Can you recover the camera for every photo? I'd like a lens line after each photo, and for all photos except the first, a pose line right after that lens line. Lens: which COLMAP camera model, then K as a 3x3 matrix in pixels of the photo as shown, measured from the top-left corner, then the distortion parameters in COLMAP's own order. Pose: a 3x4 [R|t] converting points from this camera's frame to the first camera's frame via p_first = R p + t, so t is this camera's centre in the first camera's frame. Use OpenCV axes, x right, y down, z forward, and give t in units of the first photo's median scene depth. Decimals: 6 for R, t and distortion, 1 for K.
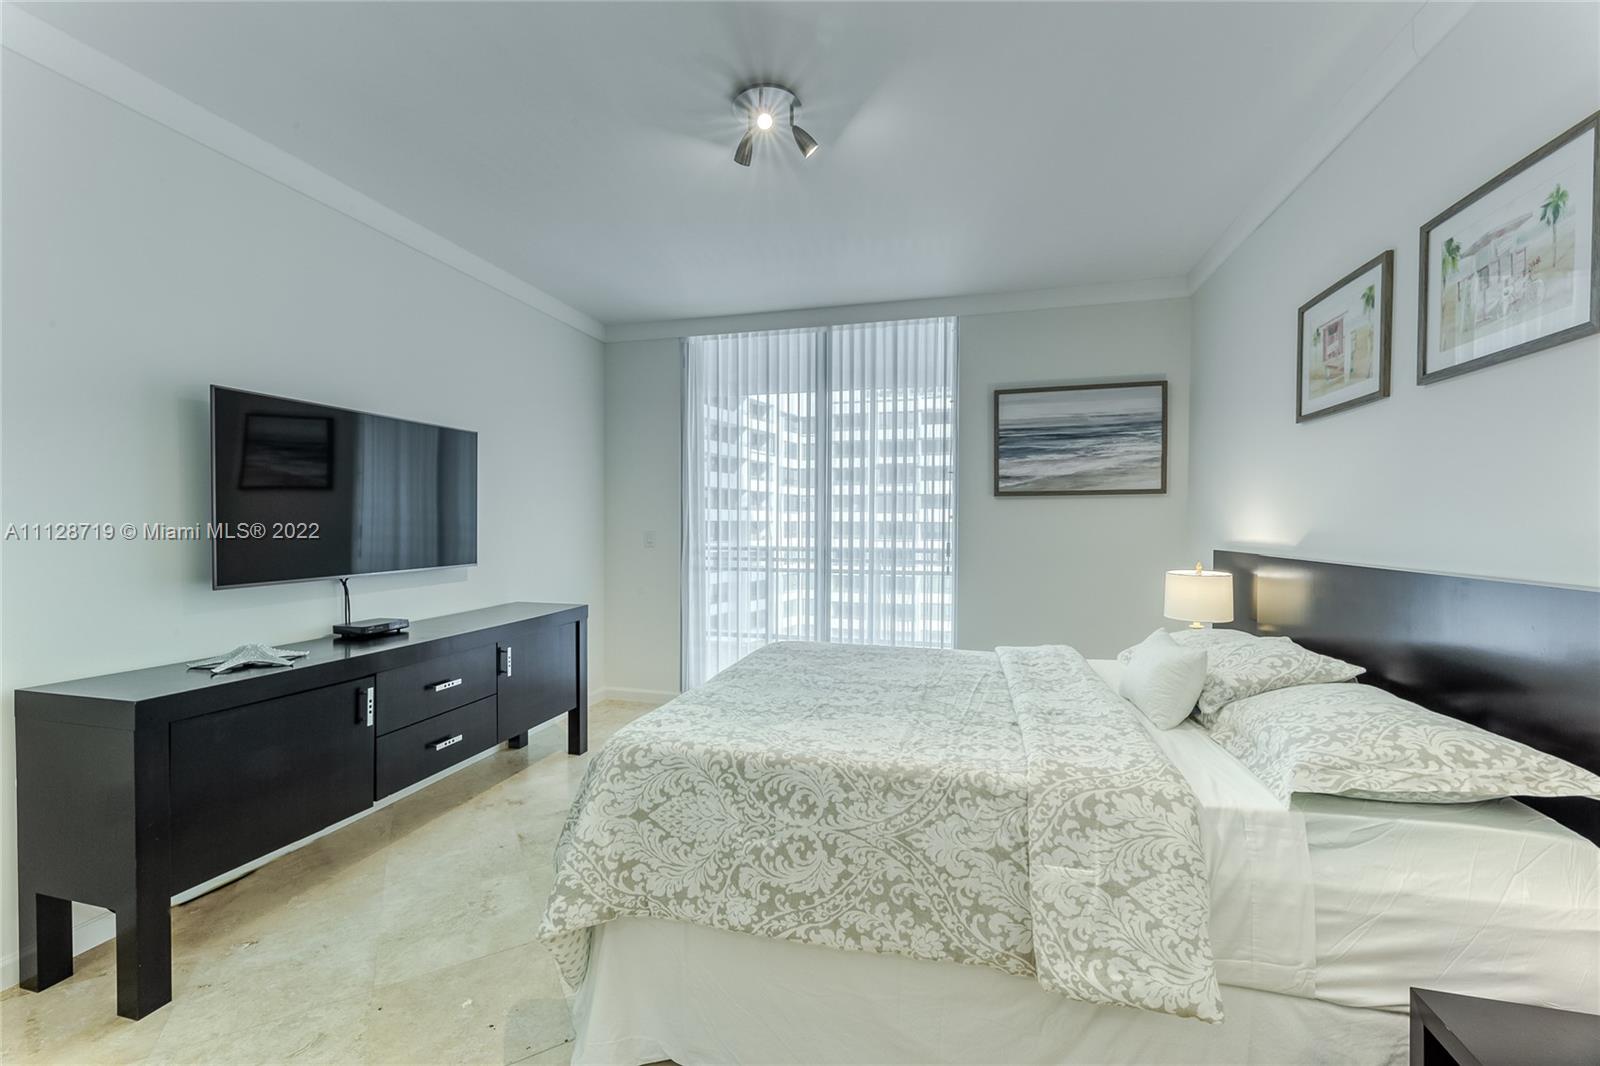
lens RADIAL K [[648.6, 0, 813.3], [0, 648.6, 546.5], [0, 0, 1]] dist [0.001713, -0.000820]
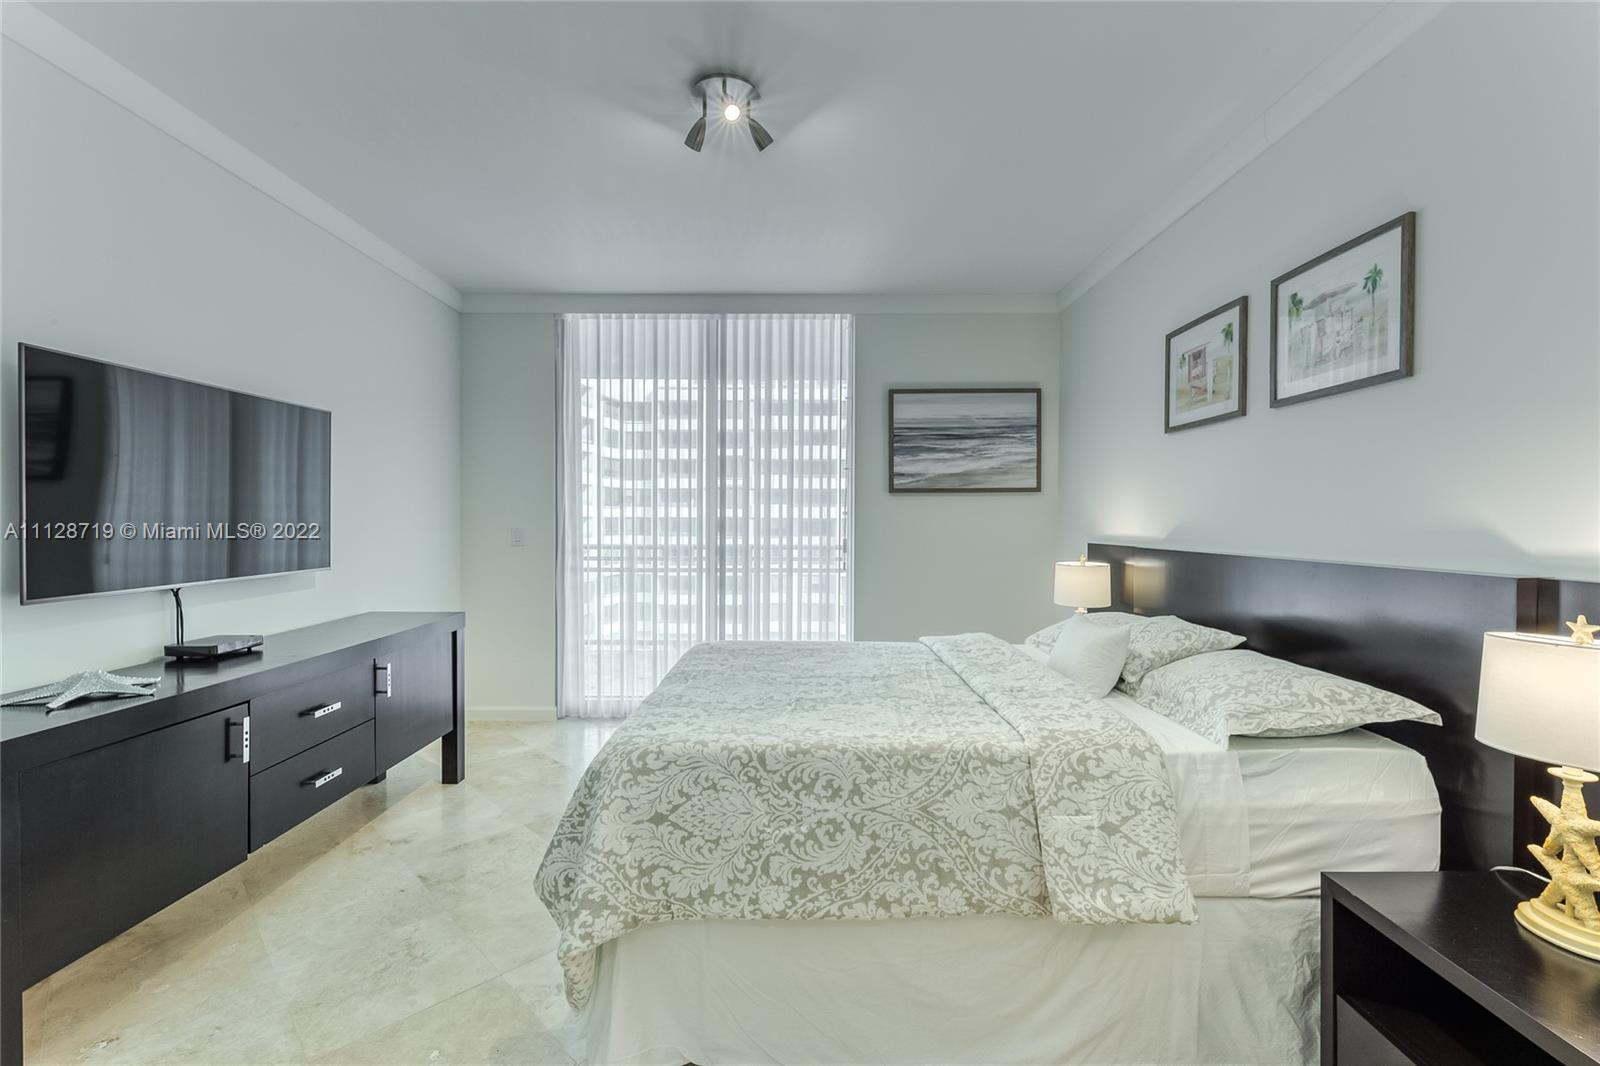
lens RADIAL K [[713.8, 0, 772.1], [0, 713.8, 544.4], [0, 0, 1]] dist [-0.000416, -0.001218]
pose [[0.966993, -0.009467, 0.254627, -0.393112], [0.009536, 0.999954, 0.000964, 0.002197], [-0.254624, 0.001496, 0.967039, -0.087477]]
